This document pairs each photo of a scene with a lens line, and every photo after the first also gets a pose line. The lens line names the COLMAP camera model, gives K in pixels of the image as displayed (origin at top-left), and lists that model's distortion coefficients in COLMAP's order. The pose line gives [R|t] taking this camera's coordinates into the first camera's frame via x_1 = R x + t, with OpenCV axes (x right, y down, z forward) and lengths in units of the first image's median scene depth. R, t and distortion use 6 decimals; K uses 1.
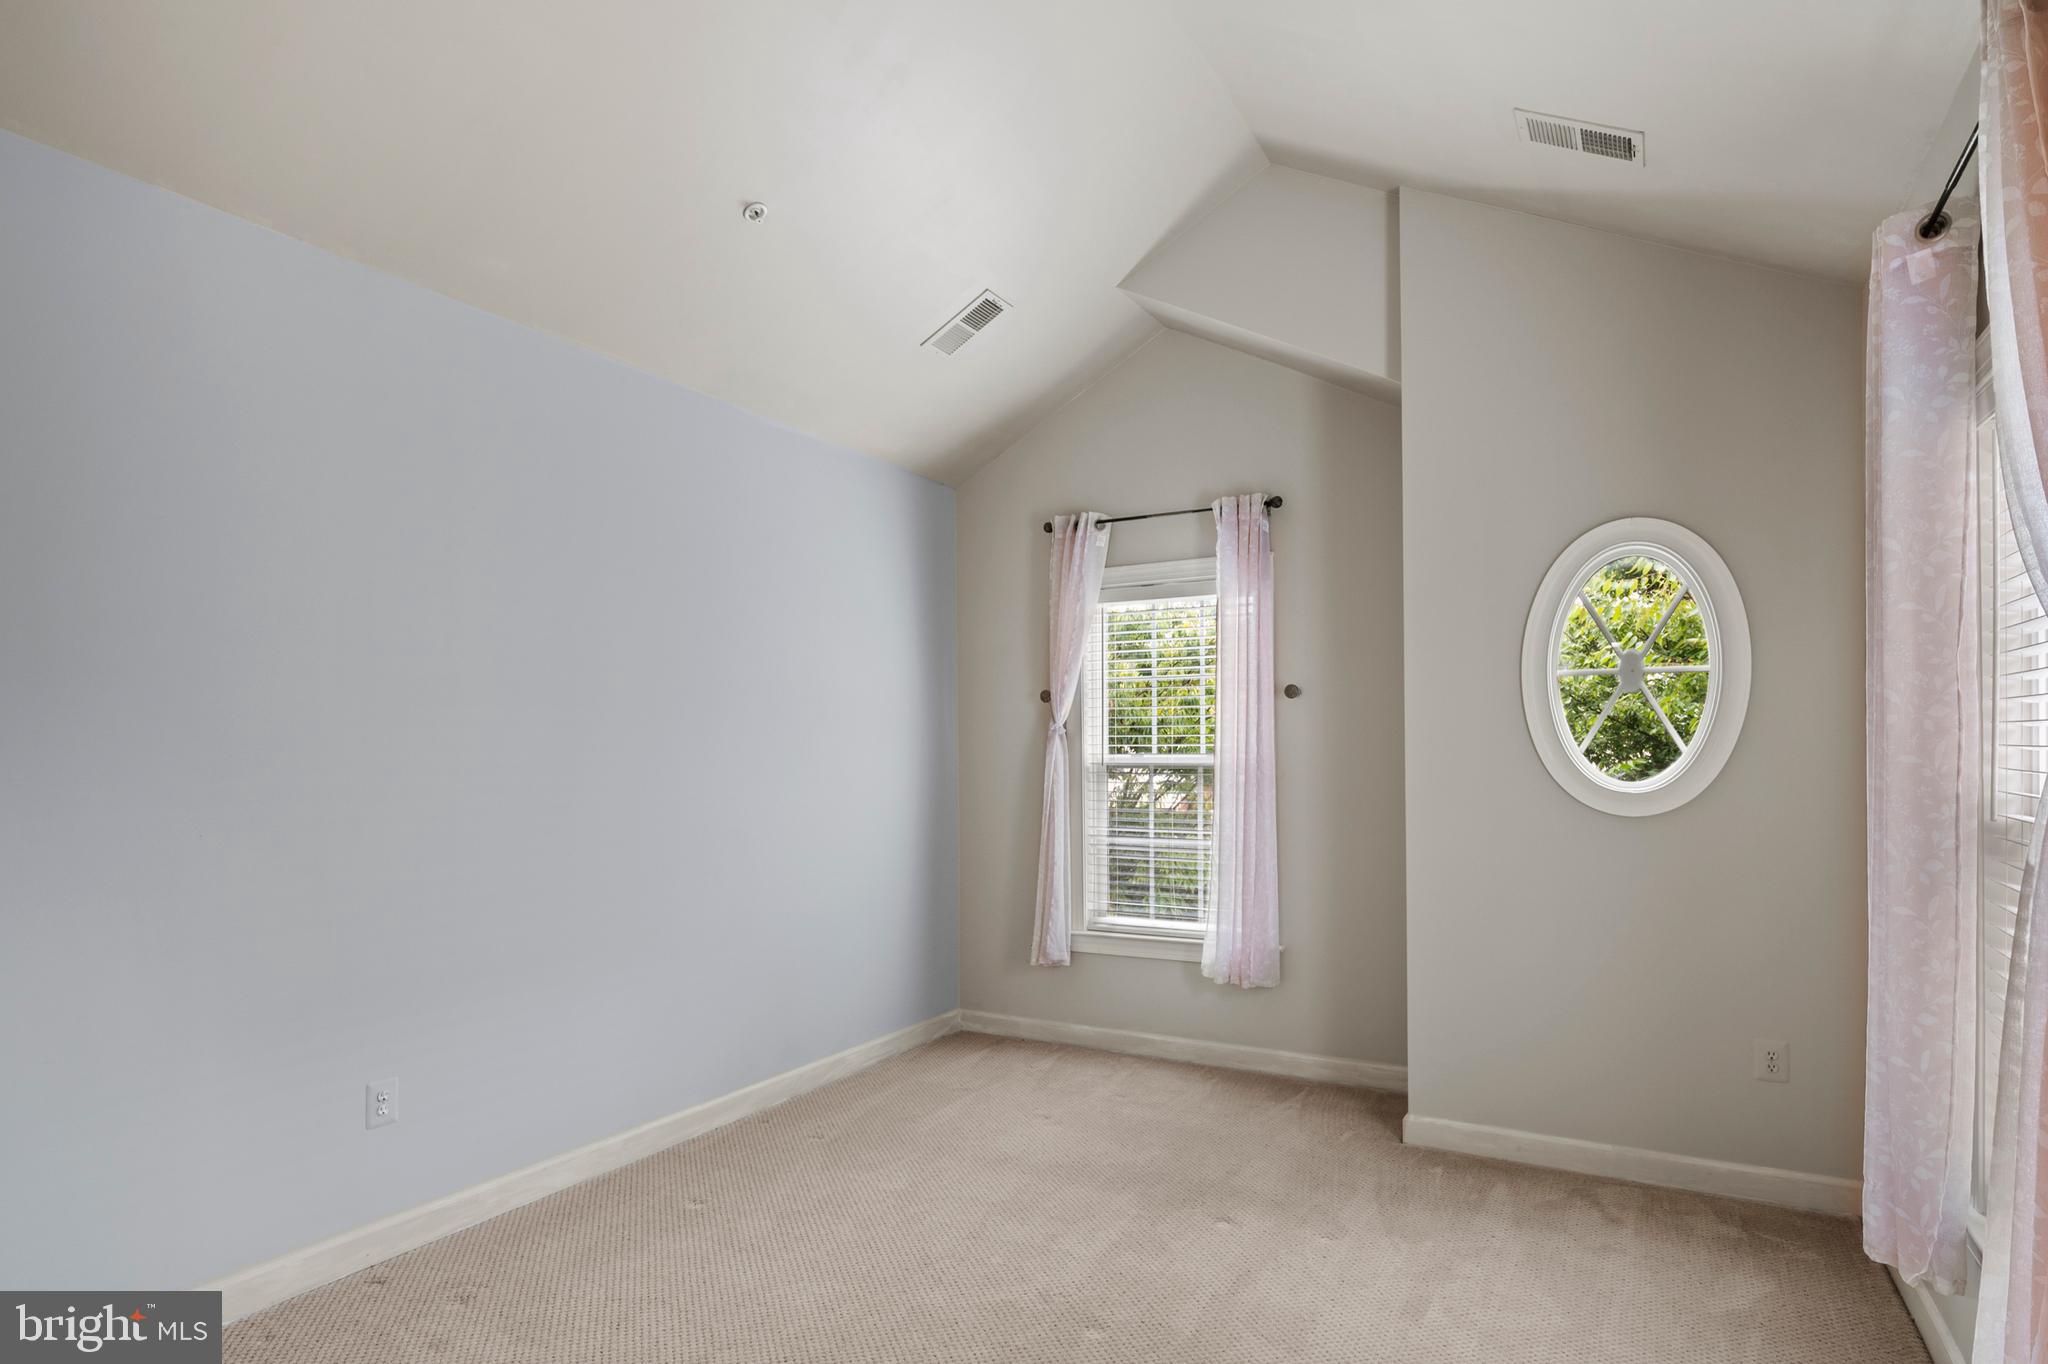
lens RADIAL K [[1123.8, 0, 1023.4], [0, 1123.8, 761.3], [0, 0, 1]] dist [0.000222, -0.000356]
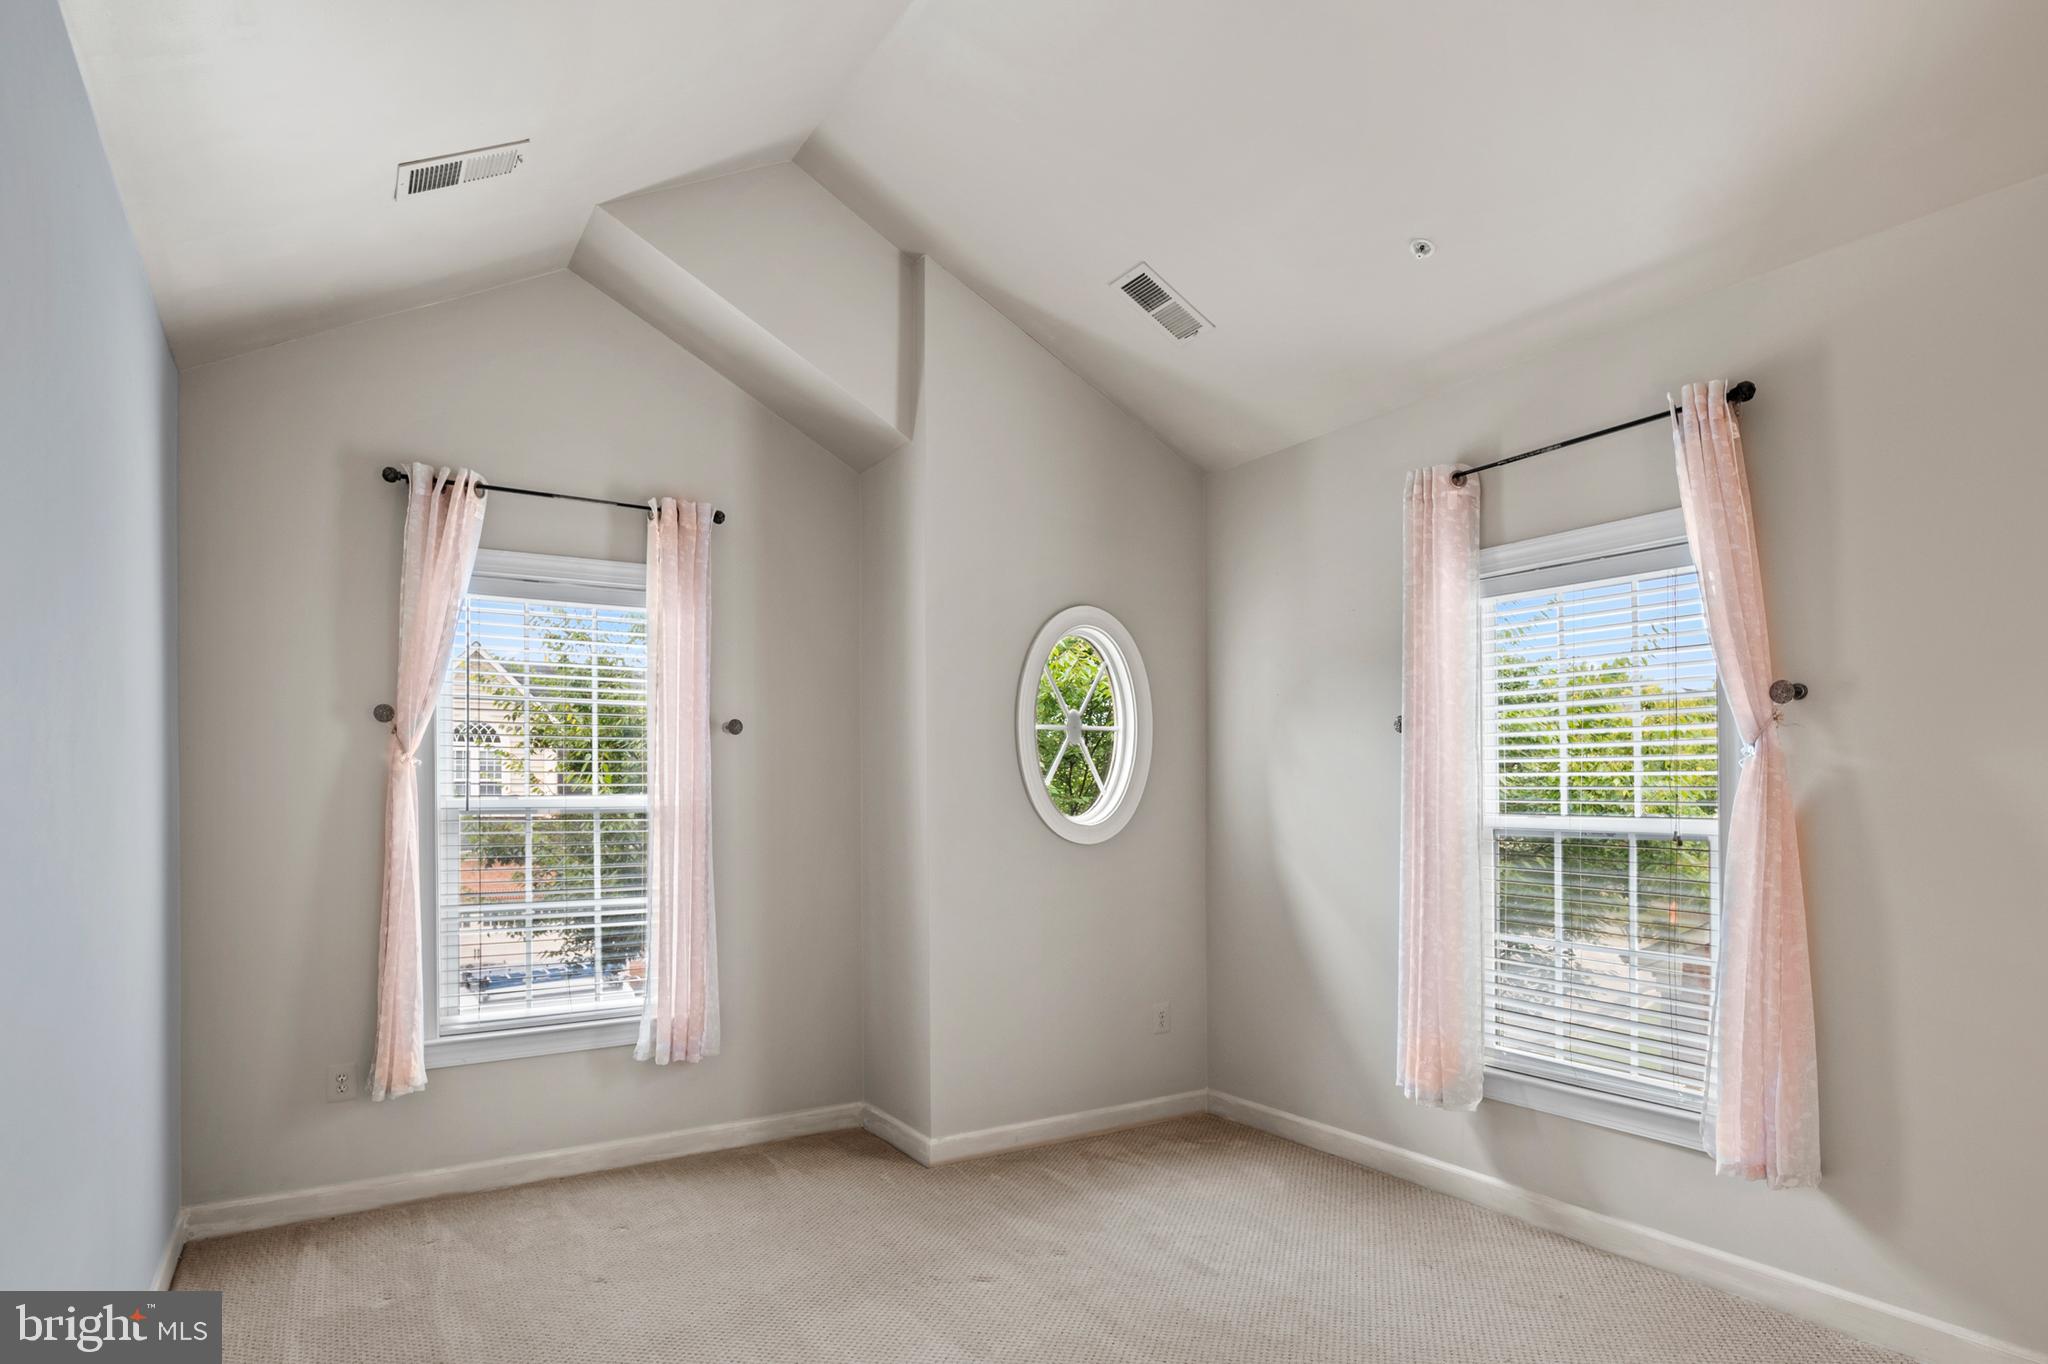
lens RADIAL K [[1127.7, 0, 1023.0], [0, 1127.7, 794.5], [0, 0, 1]] dist [-0.003230, -0.000708]
pose [[0.481153, 0.002903, 0.876632, -0.448961], [0.009303, 0.999921, -0.008418, 0.002633], [-0.876588, 0.012205, 0.481088, 0.348519]]
